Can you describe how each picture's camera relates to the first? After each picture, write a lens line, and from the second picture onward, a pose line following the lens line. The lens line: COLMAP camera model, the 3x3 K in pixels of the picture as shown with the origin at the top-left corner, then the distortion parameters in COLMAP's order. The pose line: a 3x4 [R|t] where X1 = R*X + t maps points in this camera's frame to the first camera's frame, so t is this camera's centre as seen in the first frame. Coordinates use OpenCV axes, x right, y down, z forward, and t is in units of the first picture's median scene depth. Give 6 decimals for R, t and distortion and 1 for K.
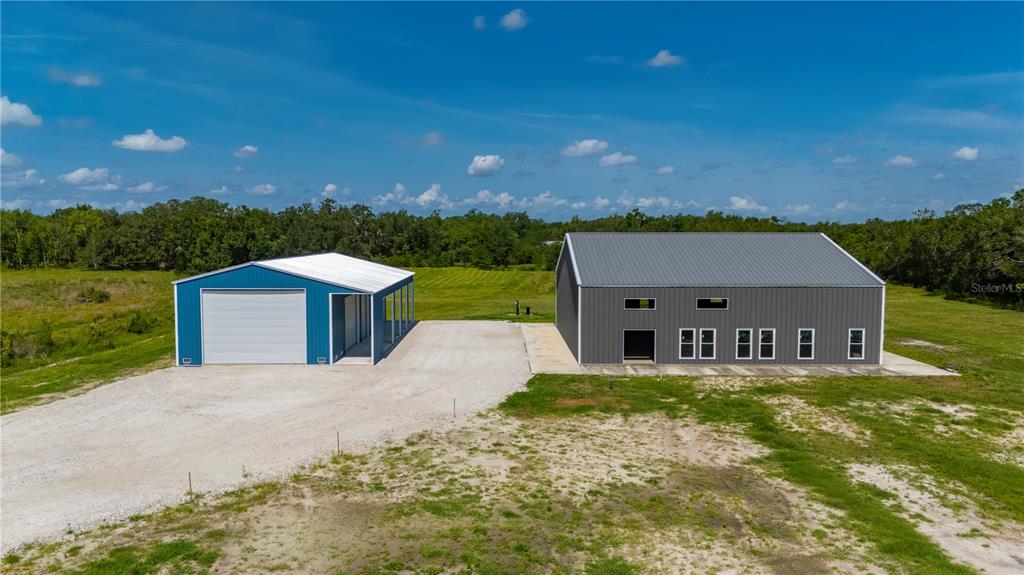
lens RADIAL K [[758.8, 0, 514.0], [0, 758.8, 293.7], [0, 0, 1]] dist [0.060573, -0.054355]
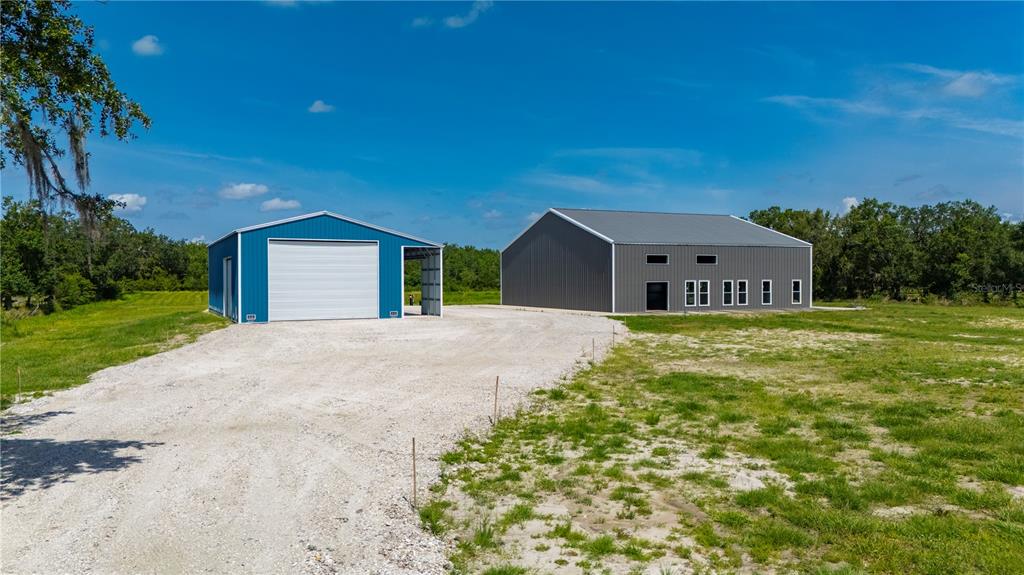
lens RADIAL K [[758.8, 0, 517.5], [0, 758.8, 288.6], [0, 0, 1]] dist [0.060573, -0.054355]
pose [[0.906190, -0.009908, 0.422754, -0.527015], [0.038871, 0.997445, -0.059943, 0.120897], [-0.421079, 0.070753, 0.904260, 0.040867]]
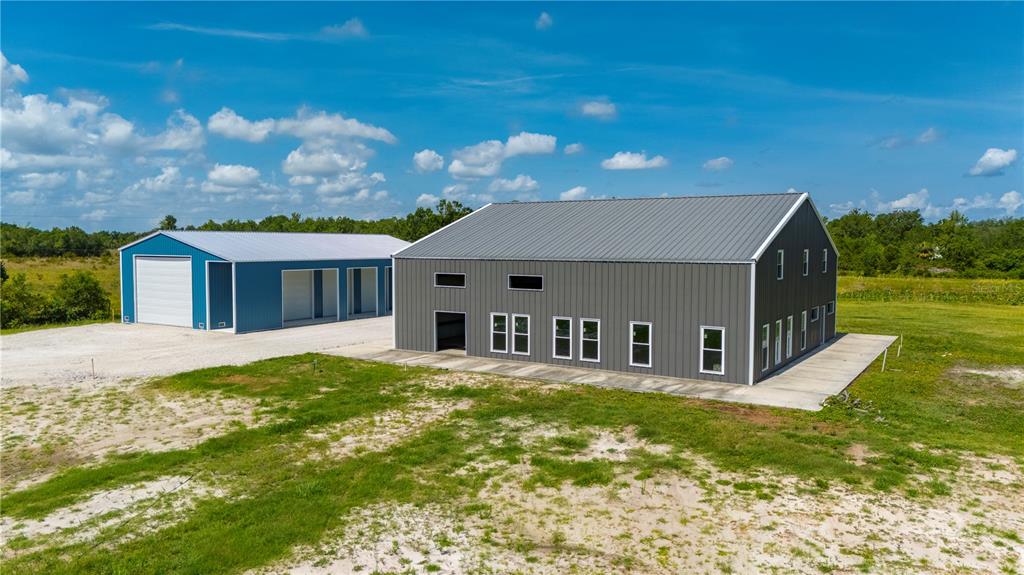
lens RADIAL K [[758.8, 0, 506.3], [0, 758.8, 287.8], [0, 0, 1]] dist [0.060573, -0.054355]
pose [[0.834137, 0.032656, -0.550589, 0.671460], [-0.044316, 0.998986, -0.007887, 0.025986], [0.549773, 0.030978, 0.834739, 0.359819]]
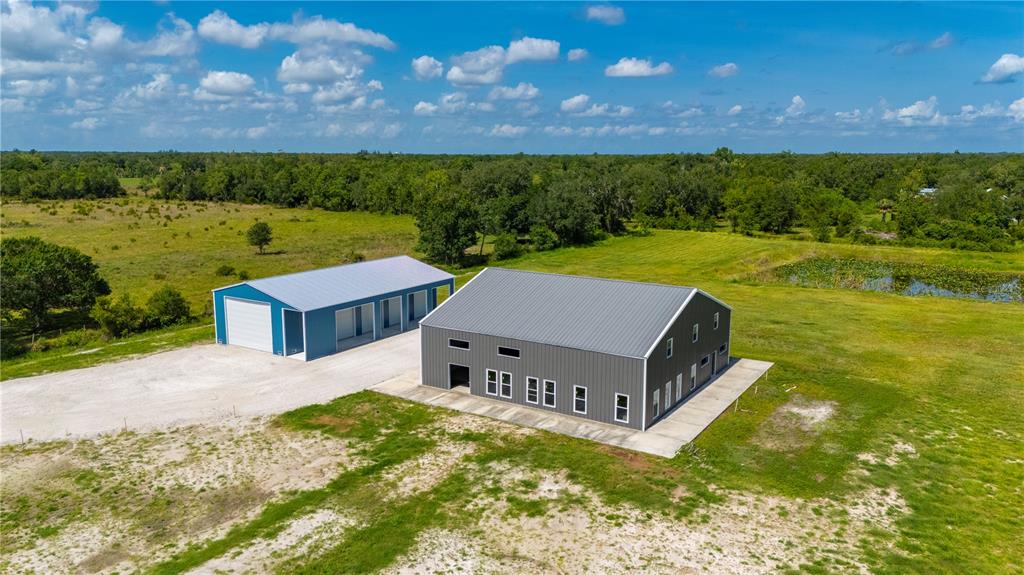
lens RADIAL K [[758.8, 0, 509.6], [0, 758.8, 283.1], [0, 0, 1]] dist [0.060573, -0.054355]
pose [[0.836290, 0.093145, -0.540317, 0.892289], [-0.045106, 0.993812, 0.101508, -0.213595], [0.546428, -0.060519, 0.835316, 0.033214]]
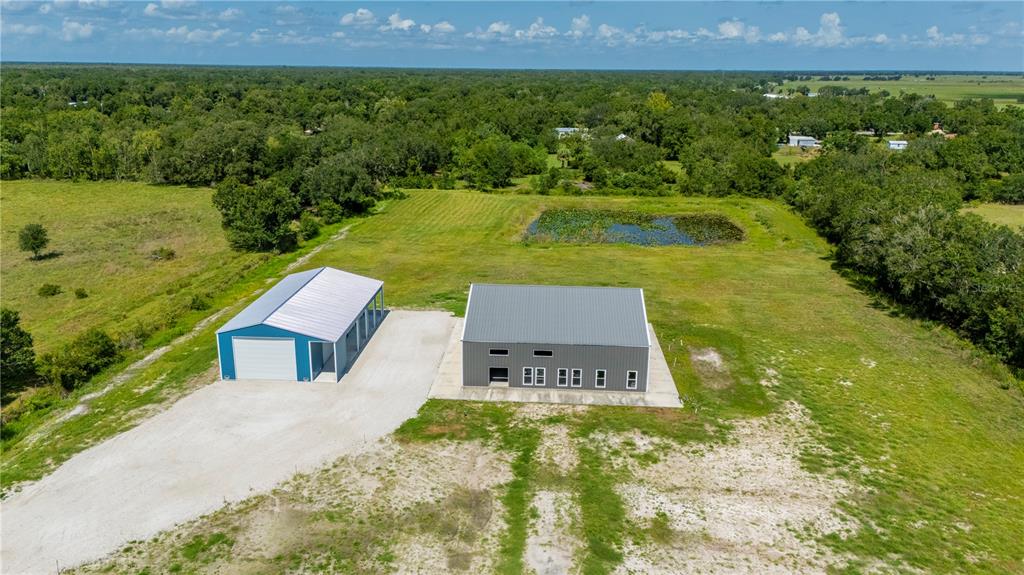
lens RADIAL K [[758.8, 0, 513.4], [0, 758.8, 289.6], [0, 0, 1]] dist [0.060573, -0.054355]
pose [[0.997539, 0.028309, -0.064150, 0.300351], [-0.014707, 0.978999, 0.203335, -0.451034], [0.068559, -0.201891, 0.977005, -0.555148]]
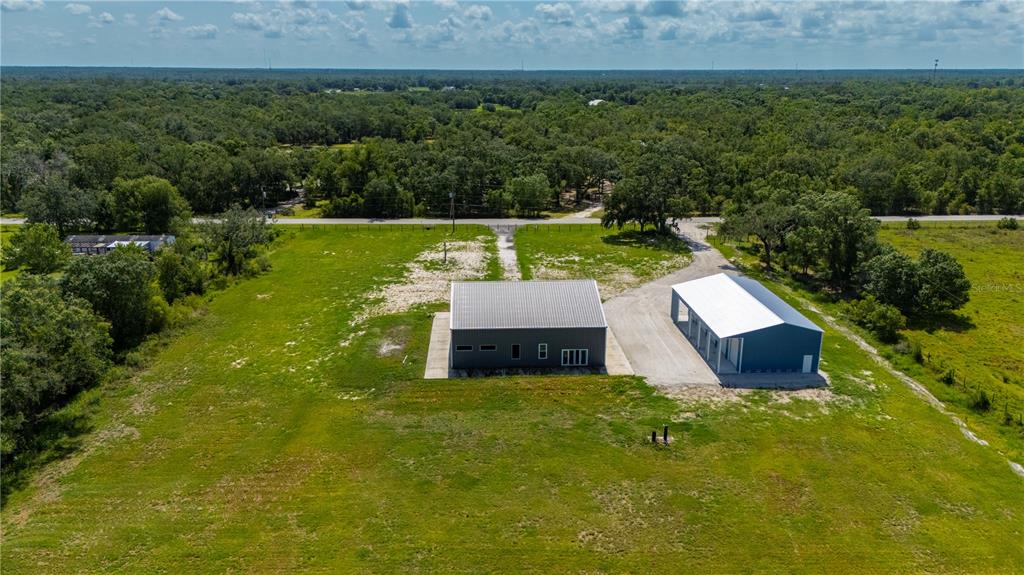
lens RADIAL K [[758.8, 0, 509.8], [0, 758.8, 248.6], [0, 0, 1]] dist [0.060573, -0.054355]
pose [[-0.999502, 0.003489, -0.031363, 0.392152], [-0.006284, 0.951951, 0.306187, -0.835826], [0.030924, 0.306232, -0.951455, 3.207283]]
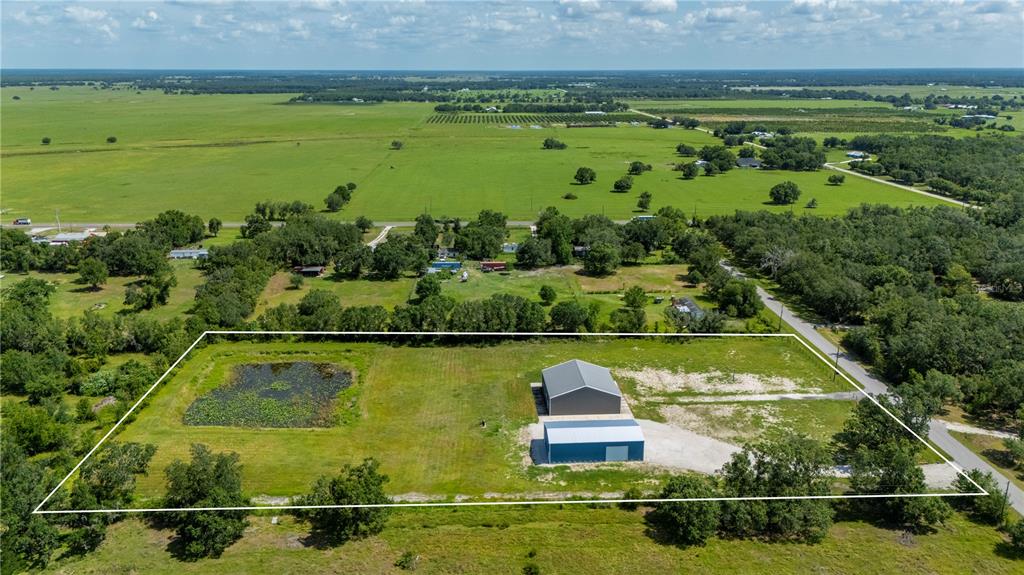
lens RADIAL K [[758.8, 0, 505.3], [0, 758.8, 298.0], [0, 0, 1]] dist [0.060573, -0.054355]
pose [[-0.051269, -0.288938, 0.955974, -3.795923], [0.083181, 0.952671, 0.292401, -1.838433], [-0.995215, 0.094510, -0.024808, 1.706722]]
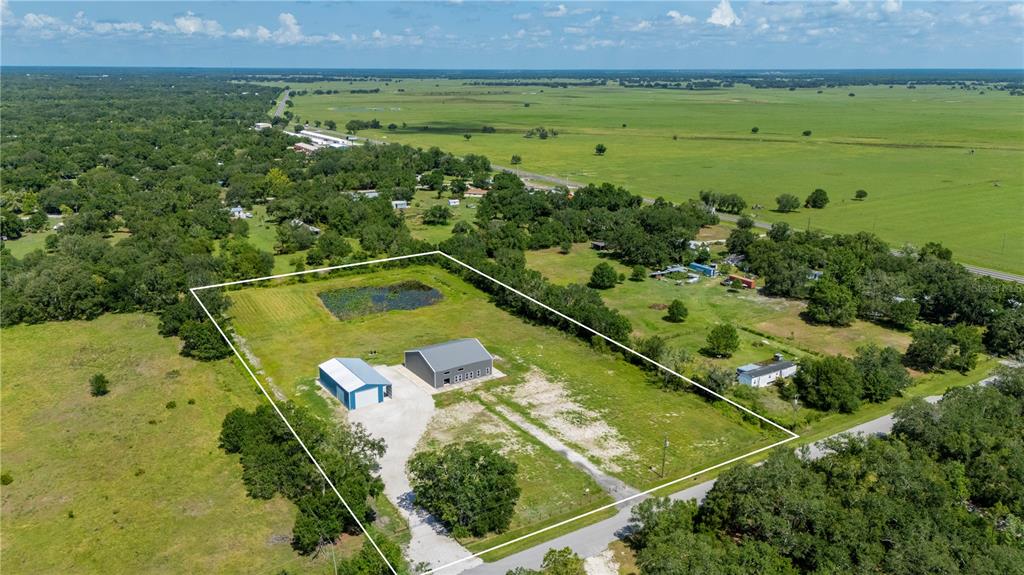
lens RADIAL K [[758.8, 0, 517.4], [0, 758.8, 282.8], [0, 0, 1]] dist [0.060573, -0.054355]
pose [[0.836887, -0.146133, 0.527508, -1.800122], [0.039692, 0.977369, 0.207784, -1.444982], [-0.545935, -0.152954, 0.823748, -2.892313]]
